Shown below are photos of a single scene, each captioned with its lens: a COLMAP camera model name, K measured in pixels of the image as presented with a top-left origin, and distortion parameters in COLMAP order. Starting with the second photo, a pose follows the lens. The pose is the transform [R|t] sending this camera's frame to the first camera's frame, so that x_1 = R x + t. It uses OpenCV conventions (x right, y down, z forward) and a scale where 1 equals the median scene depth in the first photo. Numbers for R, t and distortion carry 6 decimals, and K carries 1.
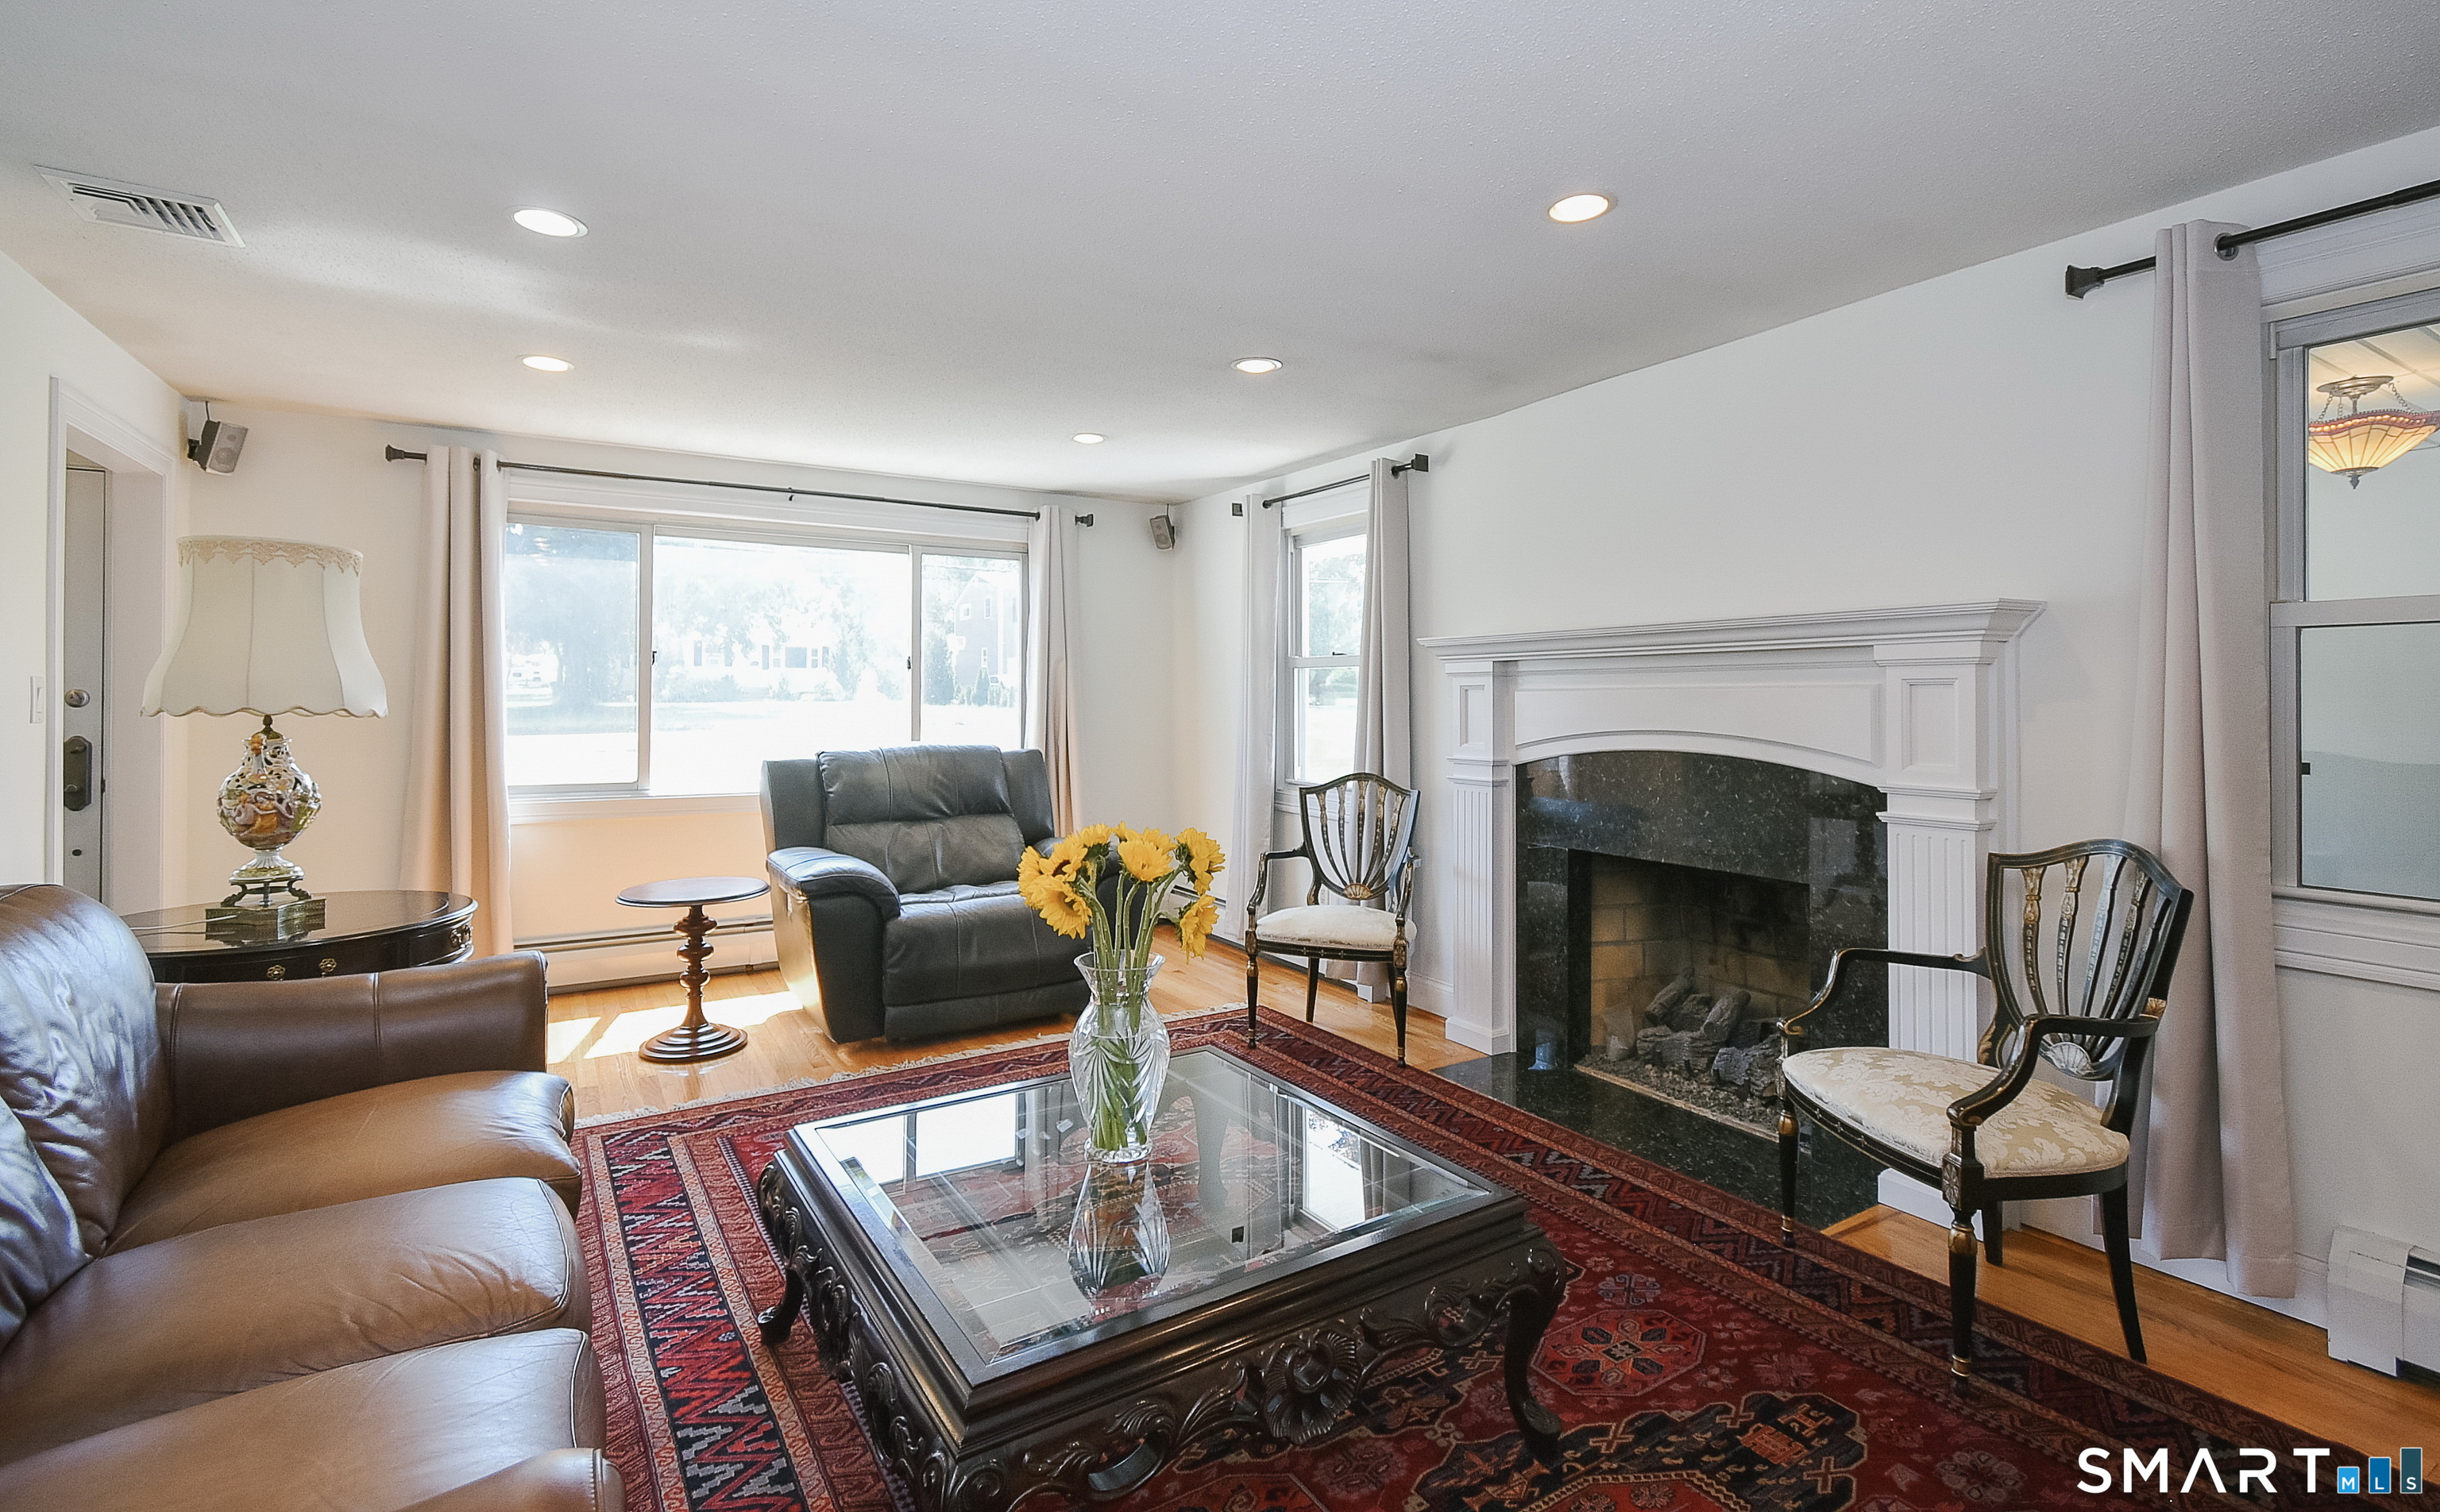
lens RADIAL K [[1095.0, 0, 1235.7], [0, 1095.0, 694.1], [0, 0, 1]] dist [0.000844, 0.000046]
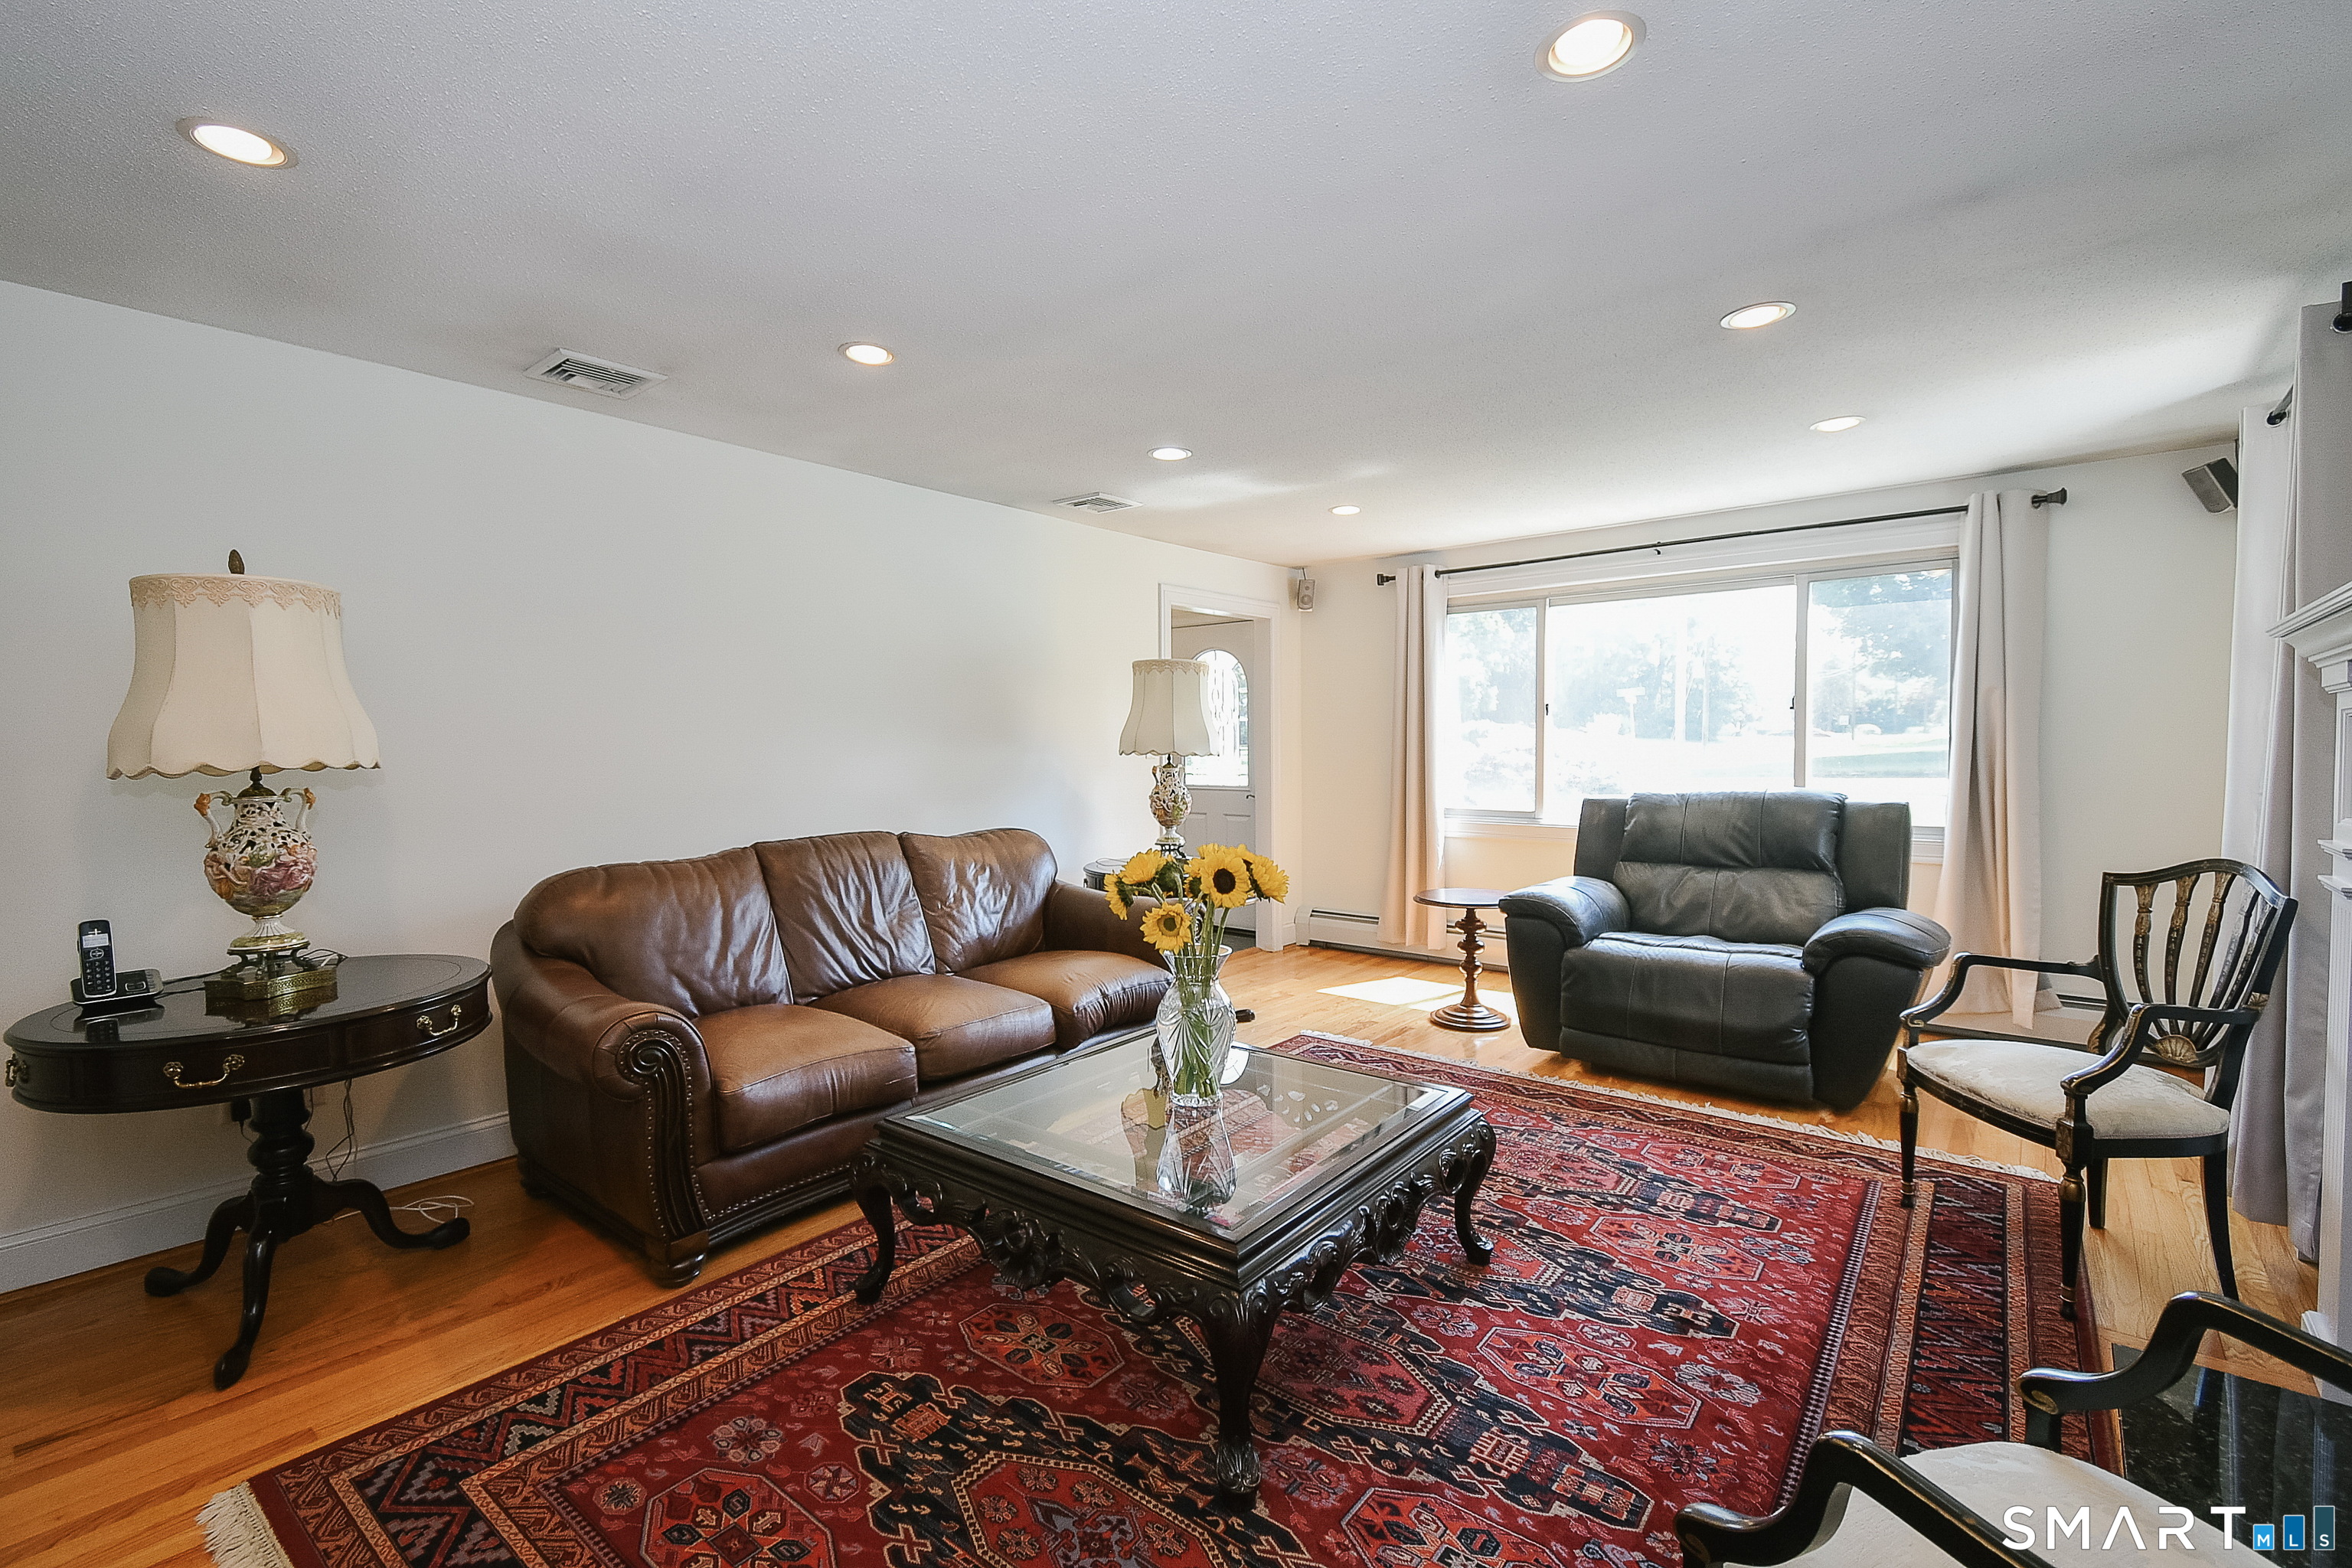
lens RADIAL K [[1046.2, 0, 1175.0], [0, 1046.2, 784.0], [0, 0, 1]] dist [-0.010491, -0.001869]
pose [[0.305767, 0.029813, -0.951640, 0.511542], [0.012822, 0.999290, 0.035426, 0.003496], [0.952020, -0.023034, 0.305167, 0.304893]]
